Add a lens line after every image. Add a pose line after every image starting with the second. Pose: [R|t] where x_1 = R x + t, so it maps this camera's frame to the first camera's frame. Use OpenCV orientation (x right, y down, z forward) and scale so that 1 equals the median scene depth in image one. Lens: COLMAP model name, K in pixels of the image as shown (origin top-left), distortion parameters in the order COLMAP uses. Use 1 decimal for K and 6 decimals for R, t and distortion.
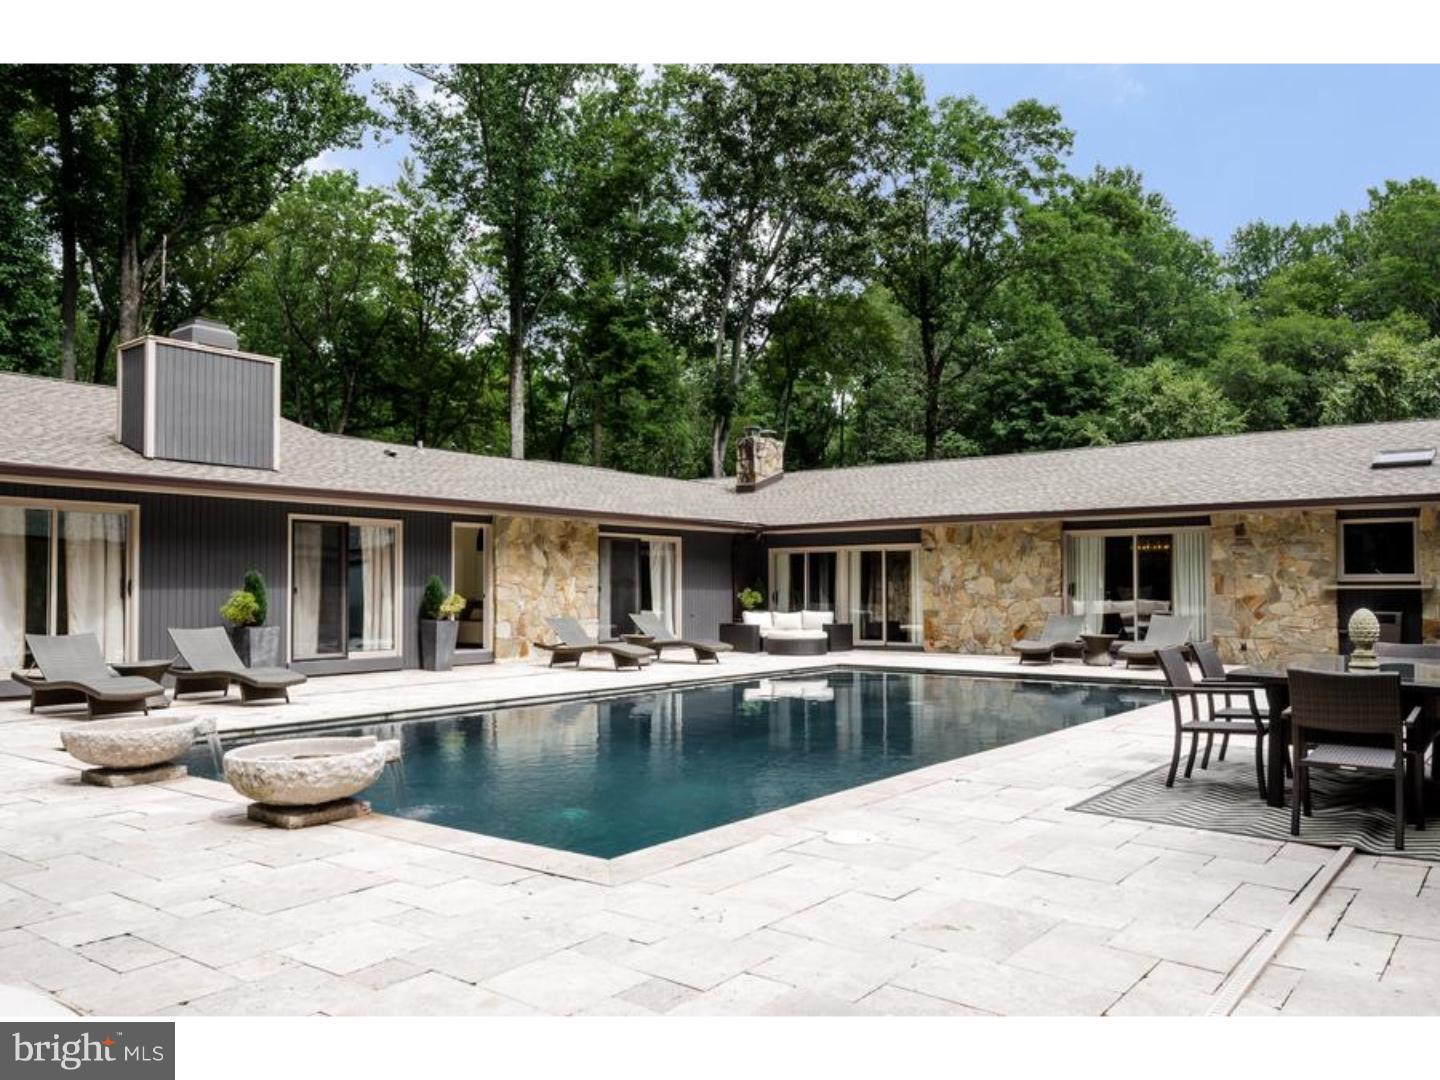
lens RADIAL K [[1077.3, 0, 720.0], [0, 1077.3, 540.0], [0, 0, 1]] dist [-0.000261, -0.000339]
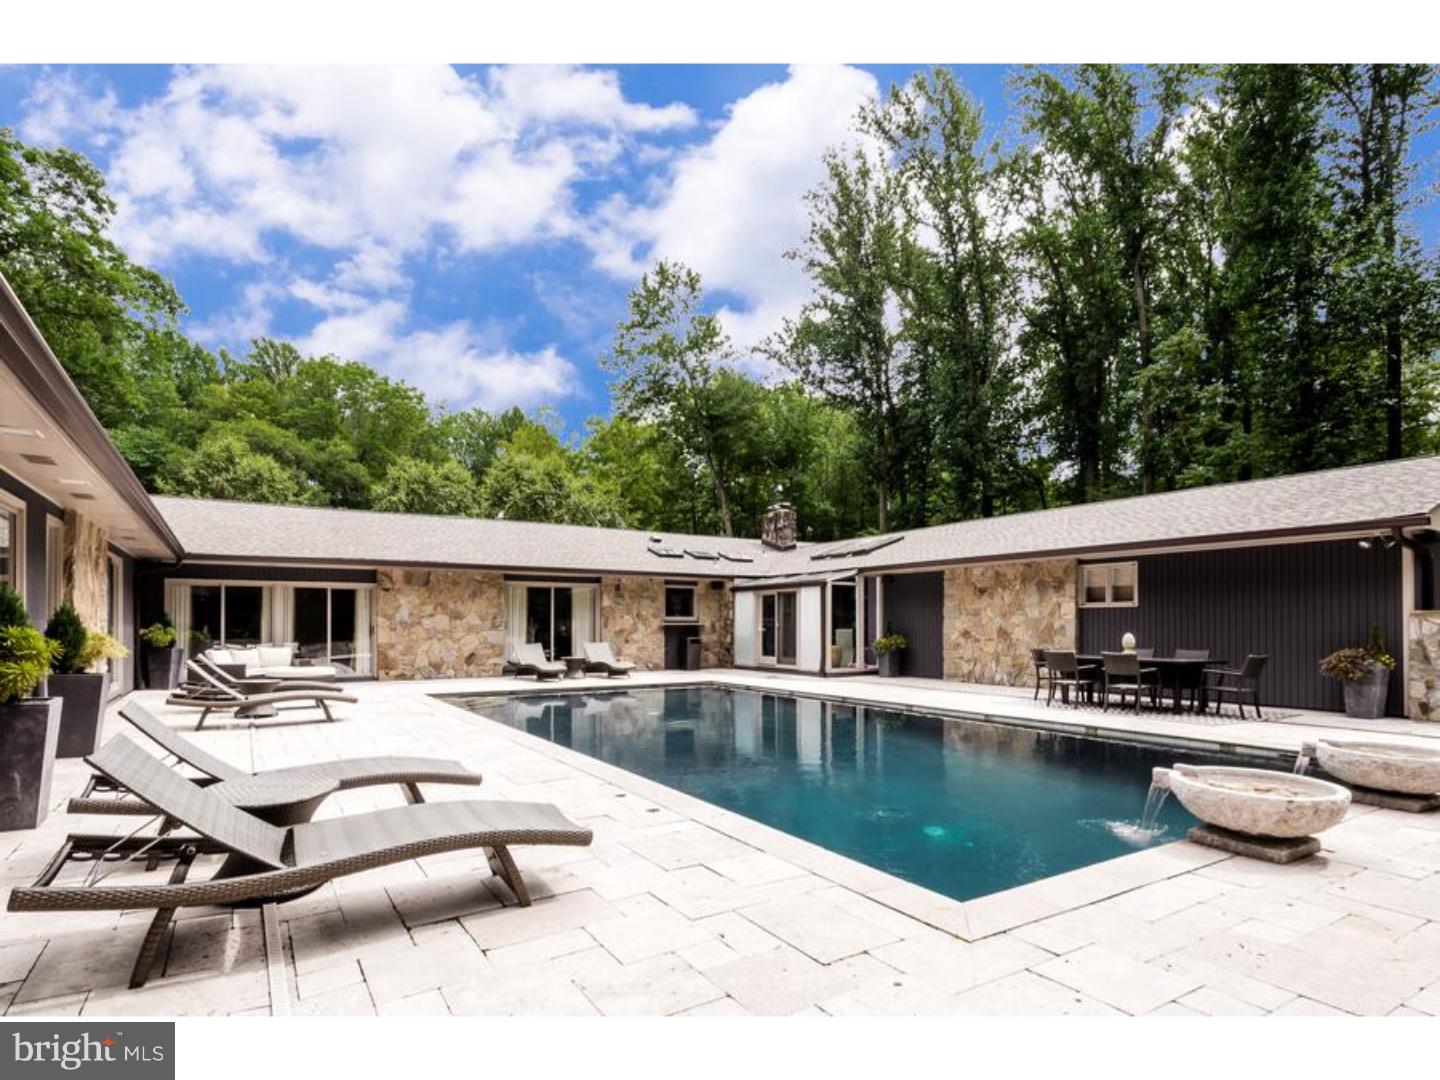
lens RADIAL K [[767.2, 0, 720.0], [0, 767.2, 540.0], [0, 0, 1]] dist [-0.000201, 0.000020]
pose [[0.342353, 0.107283, 0.933426, -0.471683], [-0.042184, 0.994213, -0.098798, 0.023290], [-0.938624, -0.005552, 0.344897, 0.412703]]
